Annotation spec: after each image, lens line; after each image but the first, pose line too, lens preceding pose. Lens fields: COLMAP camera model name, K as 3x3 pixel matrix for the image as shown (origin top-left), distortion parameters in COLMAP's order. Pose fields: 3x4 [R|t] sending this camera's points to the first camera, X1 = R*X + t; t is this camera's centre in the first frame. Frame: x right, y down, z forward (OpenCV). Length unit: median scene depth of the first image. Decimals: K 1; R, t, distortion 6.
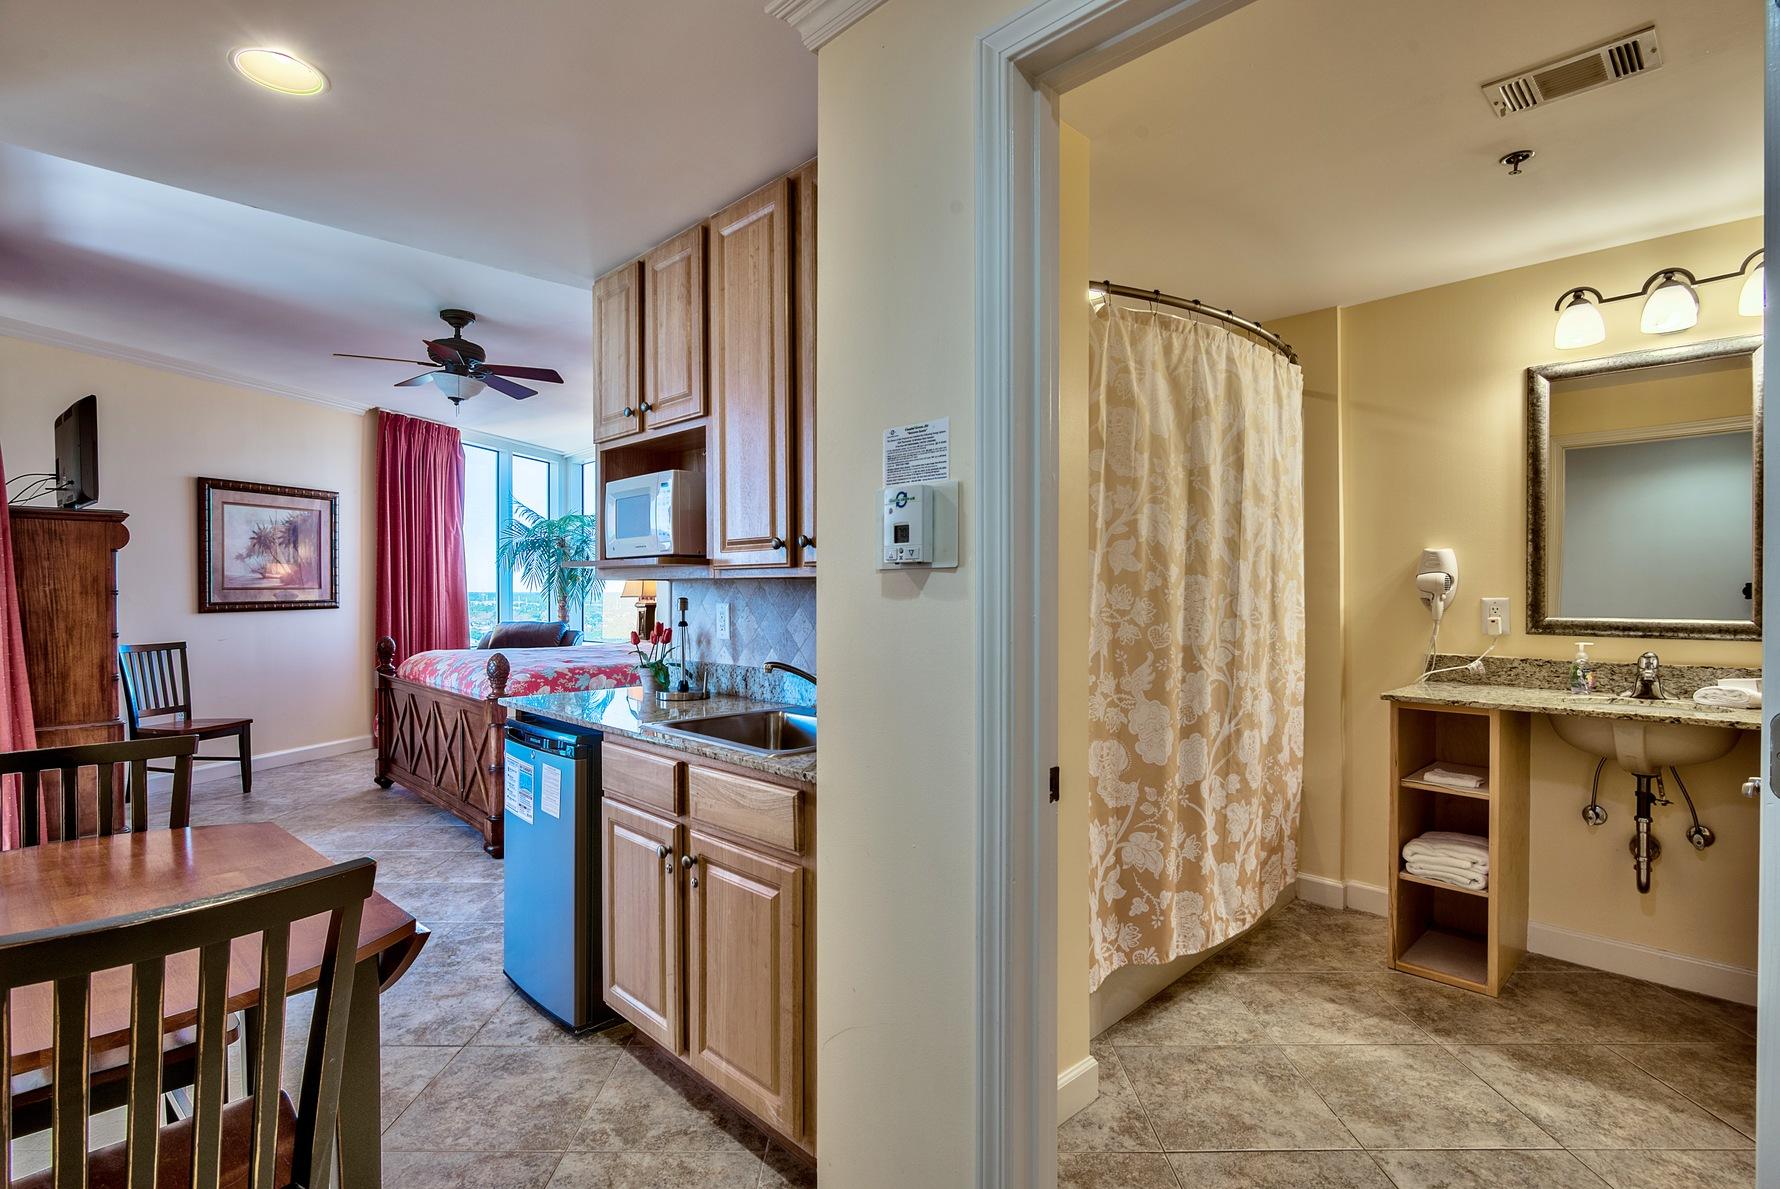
lens RADIAL K [[867.5, 0, 883.0], [0, 867.5, 592.0], [0, 0, 1]] dist [0.000289, -0.001258]
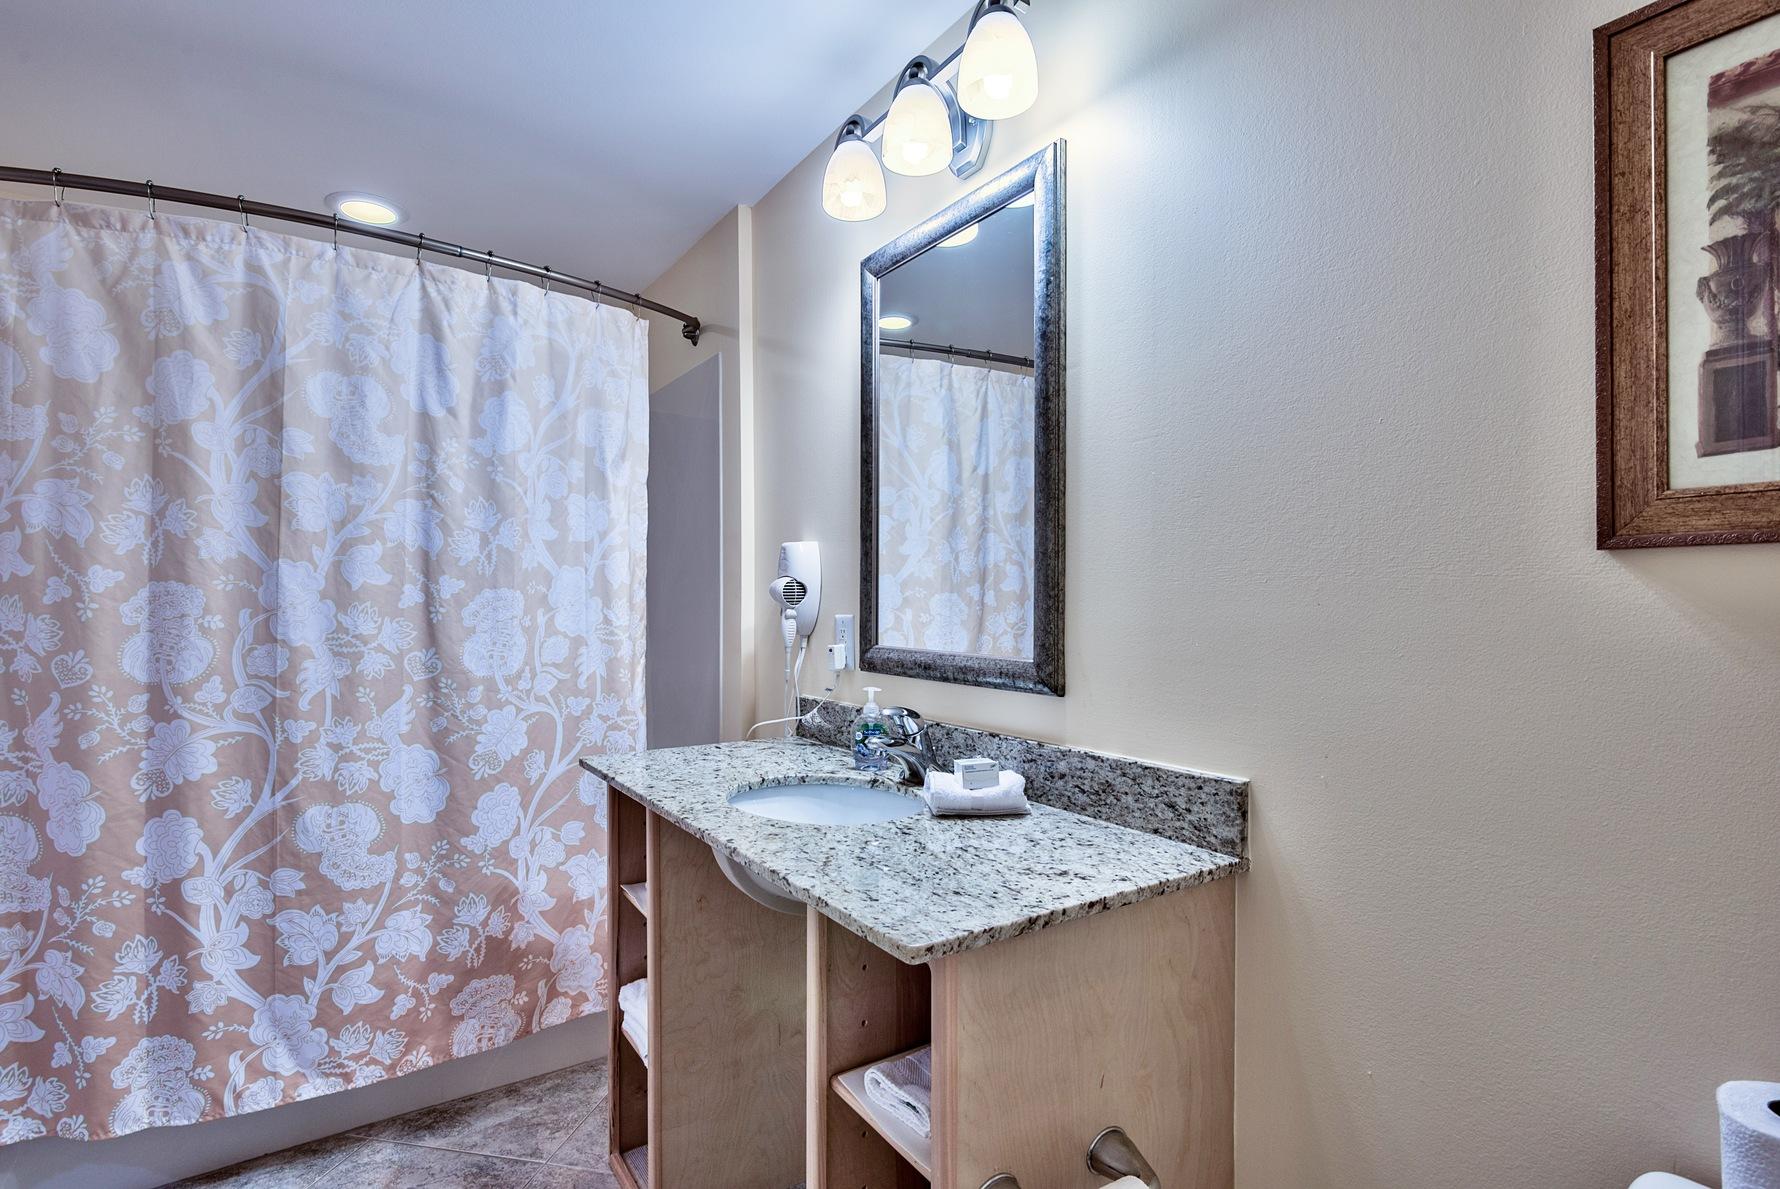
lens RADIAL K [[867.5, 0, 887.1], [0, 867.5, 600.3], [0, 0, 1]] dist [0.000289, -0.001258]
pose [[0.980723, 0.002381, -0.195391, 1.063998], [-0.001716, 0.999992, 0.003575, -0.008036], [0.195398, -0.003171, 0.980719, 0.437468]]
